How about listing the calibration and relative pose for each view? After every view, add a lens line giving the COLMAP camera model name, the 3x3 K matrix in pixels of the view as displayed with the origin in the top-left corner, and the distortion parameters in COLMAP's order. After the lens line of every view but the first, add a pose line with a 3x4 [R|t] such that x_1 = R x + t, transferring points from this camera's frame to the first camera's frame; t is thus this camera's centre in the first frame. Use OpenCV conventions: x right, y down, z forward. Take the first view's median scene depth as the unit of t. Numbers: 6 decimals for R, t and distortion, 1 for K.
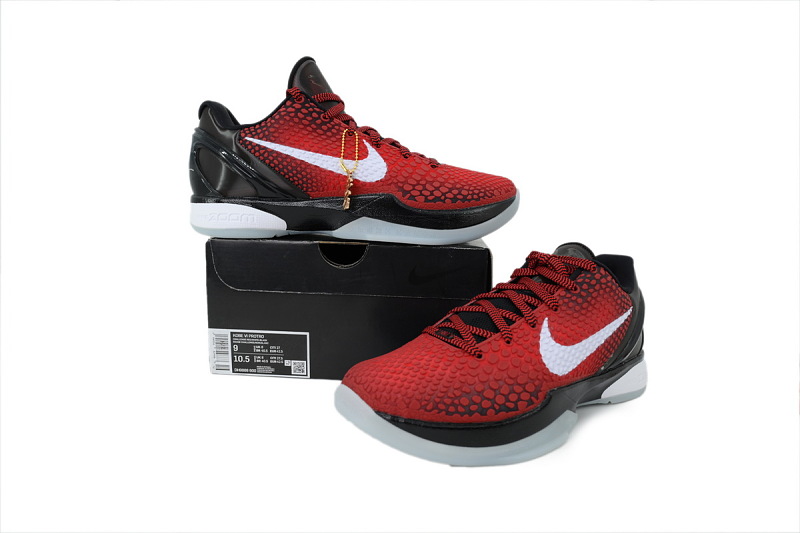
lens RADIAL K [[523.1, 0, 404.1], [0, 523.1, 267.8], [0, 0, 1]] dist [0.001384, -0.002905]
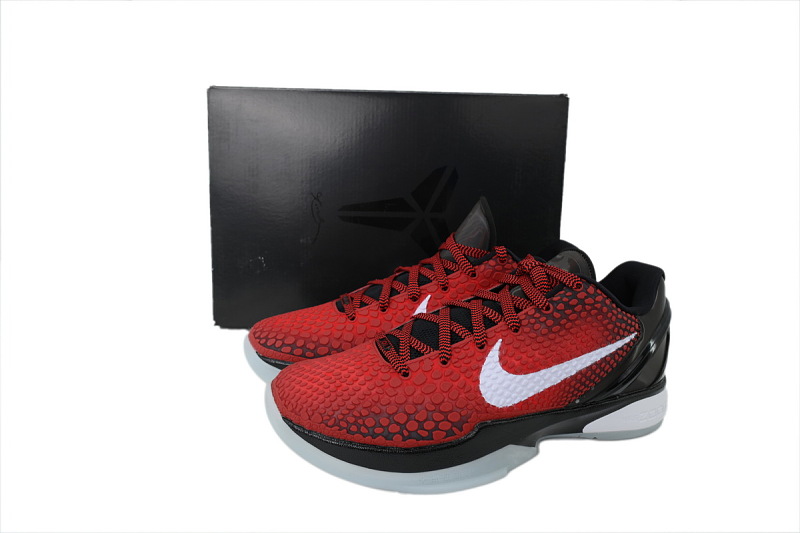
lens RADIAL K [[523.1, 0, 394.6], [0, 523.1, 266.8], [0, 0, 1]] dist [0.001384, -0.002905]
pose [[0.946273, 0.088378, -0.311057, 0.389010], [-0.053608, 0.991491, 0.118624, -0.128323], [0.318894, -0.095575, 0.942959, 0.127362]]
